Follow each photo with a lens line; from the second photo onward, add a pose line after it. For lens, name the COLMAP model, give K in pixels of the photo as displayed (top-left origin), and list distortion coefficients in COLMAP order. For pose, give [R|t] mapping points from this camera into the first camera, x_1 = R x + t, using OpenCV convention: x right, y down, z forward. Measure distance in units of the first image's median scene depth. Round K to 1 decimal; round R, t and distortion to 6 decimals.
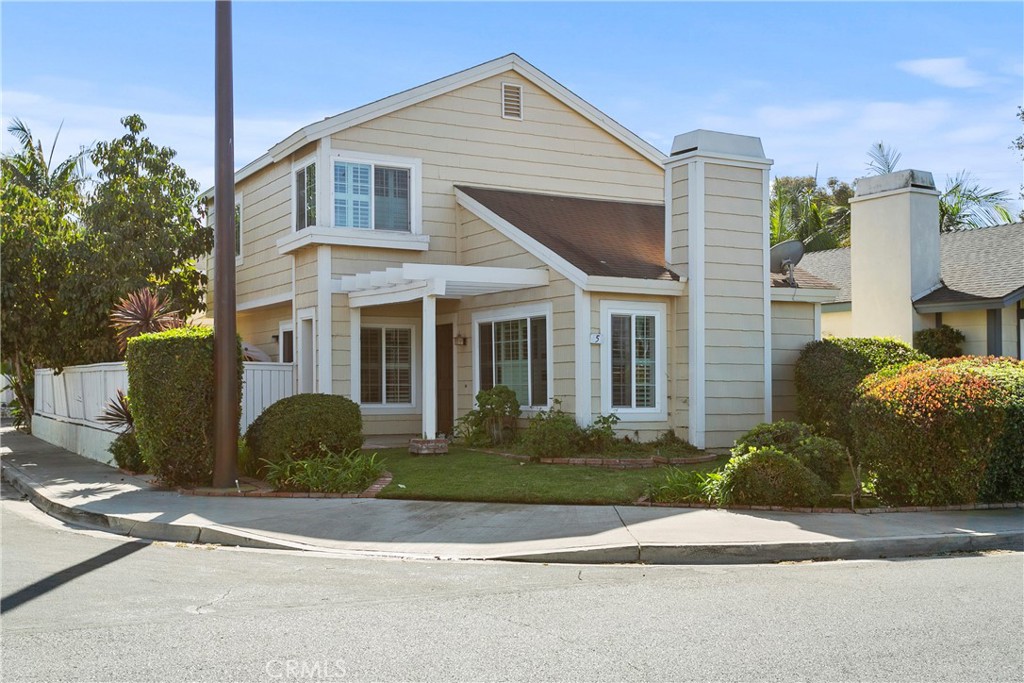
lens RADIAL K [[1147.1, 0, 512.0], [0, 1147.1, 341.5], [0, 0, 1]] dist [0.004943, -0.006229]
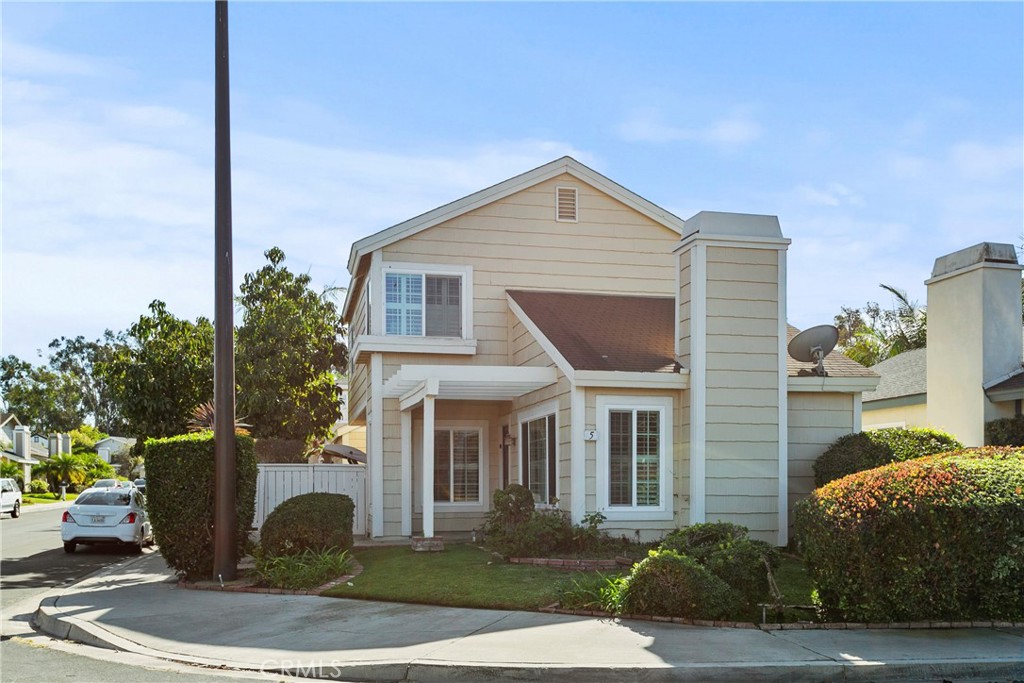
lens RADIAL K [[990.3, 0, 512.4], [0, 990.3, 472.4], [0, 0, 1]] dist [-0.003741, 0.008323]
pose [[0.963031, -0.008686, -0.269249, 0.228535], [0.015370, 0.999623, 0.022729, 0.008660], [0.268950, -0.026027, 0.962802, 0.168402]]
